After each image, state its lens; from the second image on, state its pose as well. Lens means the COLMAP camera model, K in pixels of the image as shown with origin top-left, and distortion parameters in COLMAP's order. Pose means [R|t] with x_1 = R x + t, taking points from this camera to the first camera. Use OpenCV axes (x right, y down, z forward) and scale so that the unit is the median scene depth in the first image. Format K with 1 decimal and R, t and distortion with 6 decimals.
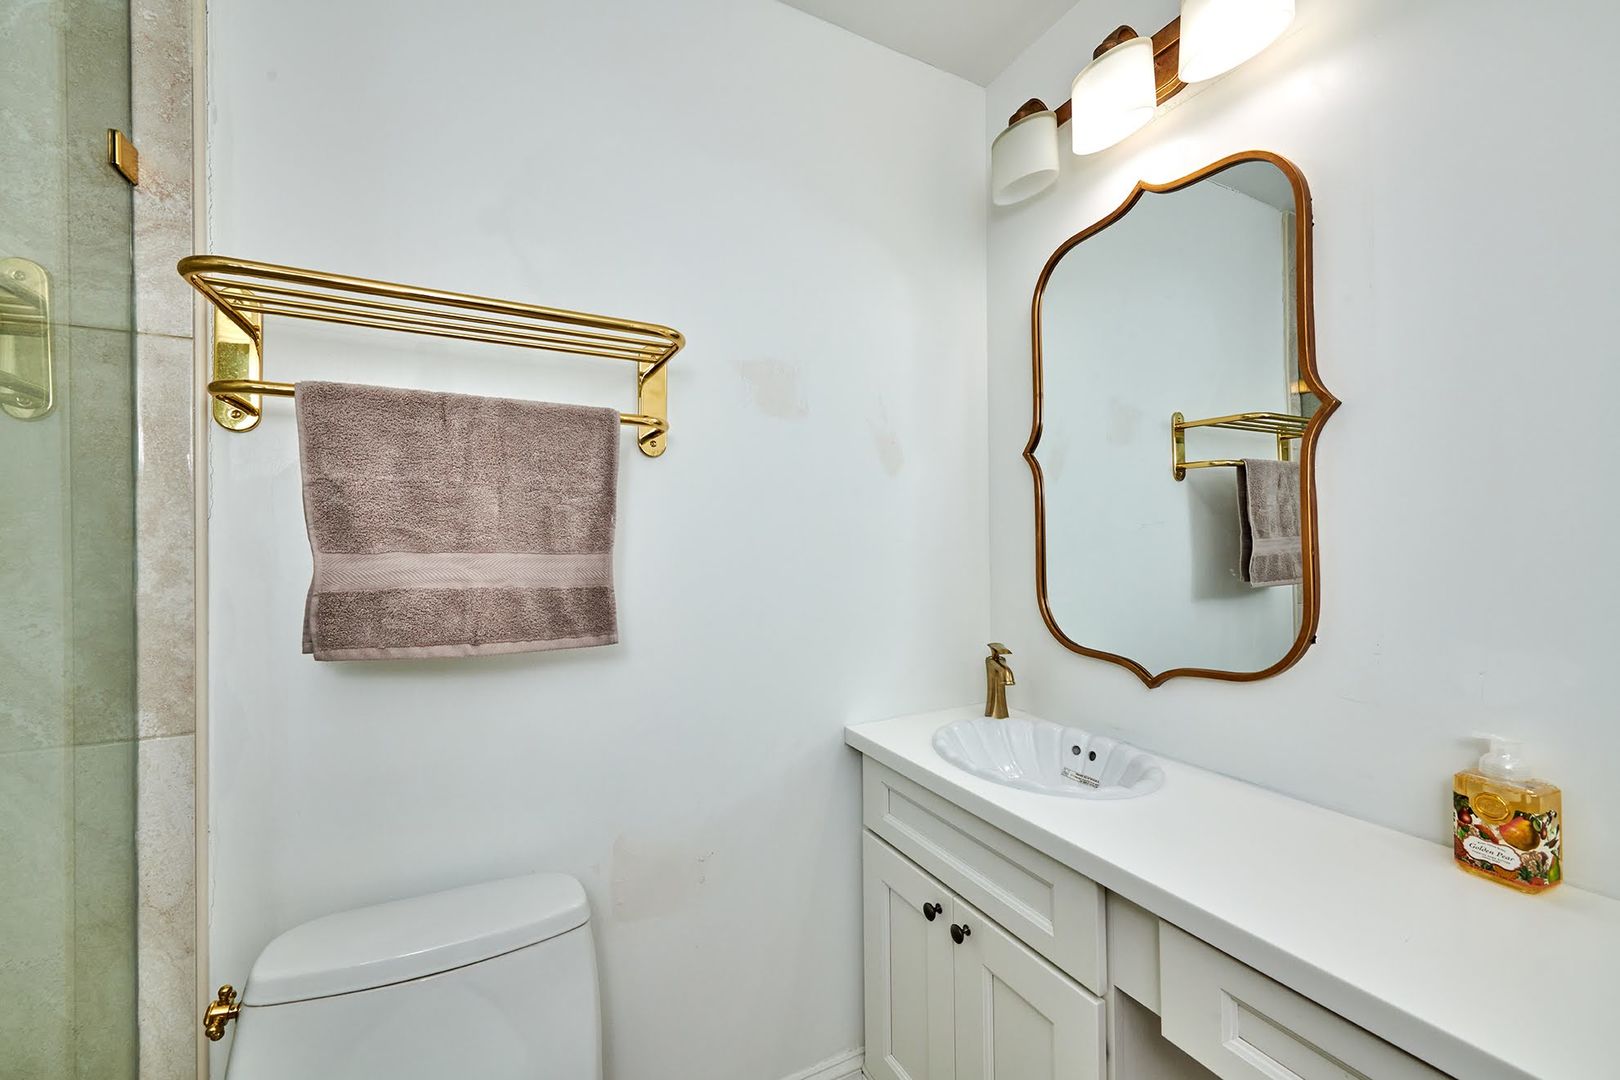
lens RADIAL K [[645.7, 0, 813.5], [0, 645.7, 542.3], [0, 0, 1]] dist [0.000064, 0.000091]
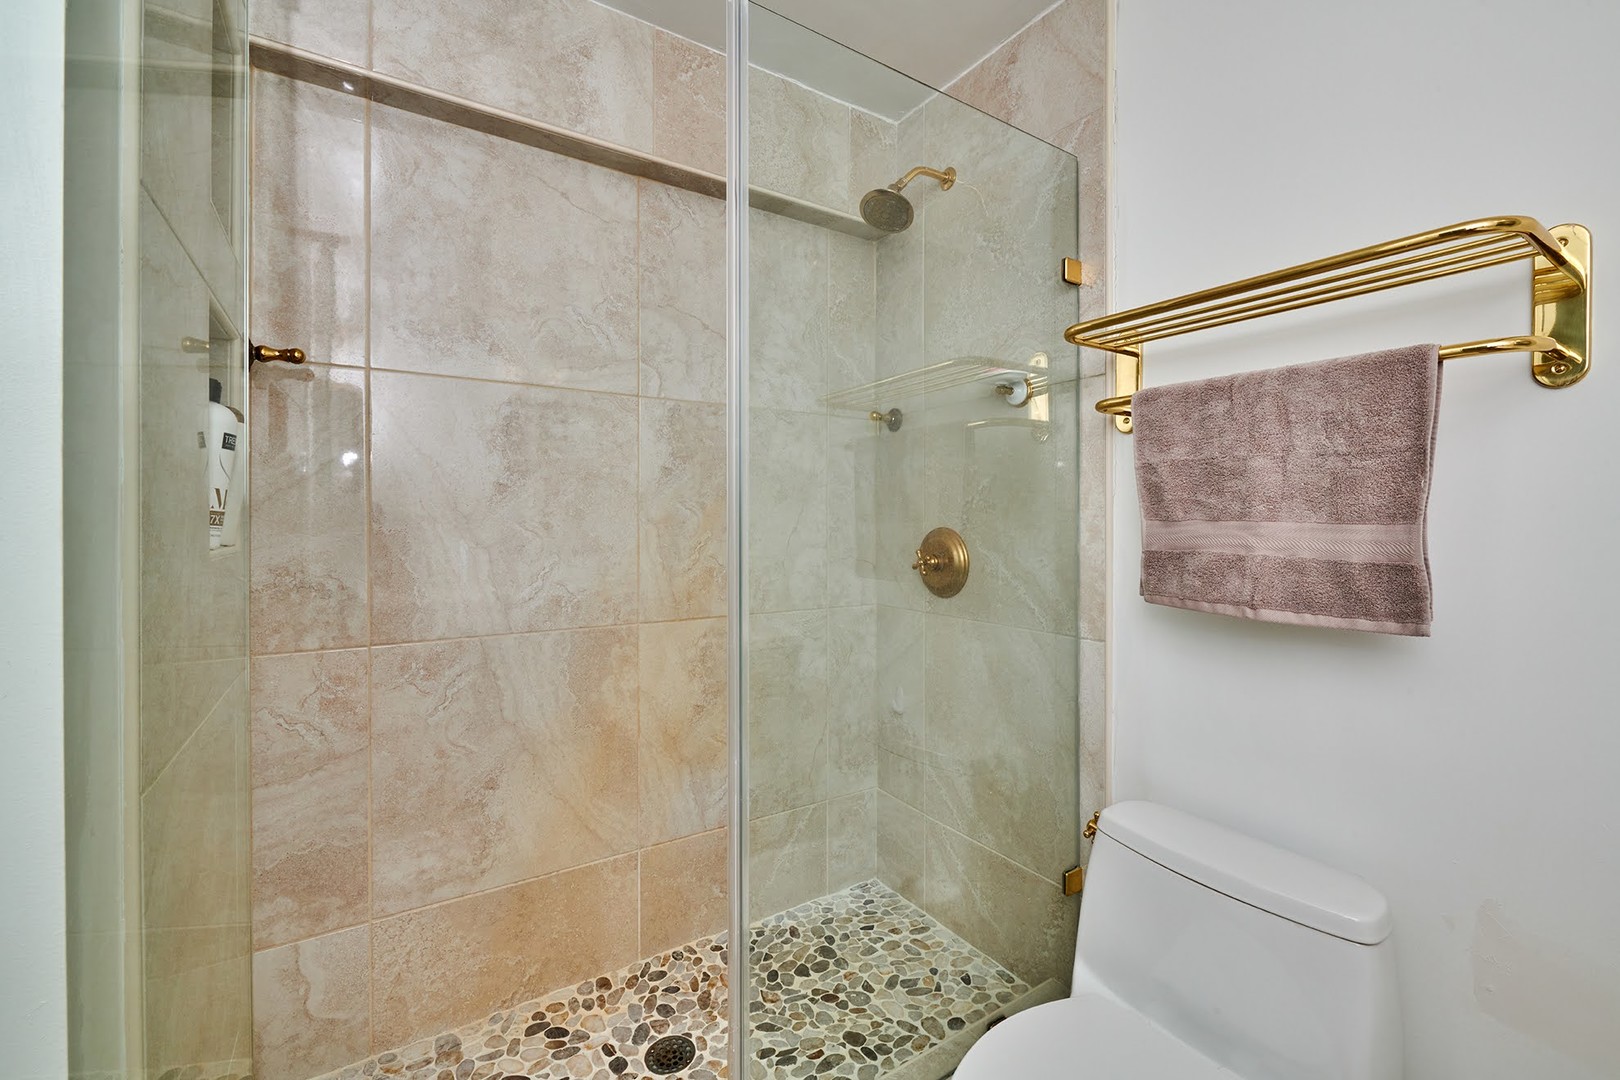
lens RADIAL K [[675.6, 0, 804.4], [0, 675.6, 521.0], [0, 0, 1]] dist [-0.006005, -0.000636]
pose [[0.104572, 0.008779, -0.994479, 0.462843], [0.000056, 0.999961, 0.008833, 0.005791], [0.994517, -0.000980, 0.104567, 0.146892]]
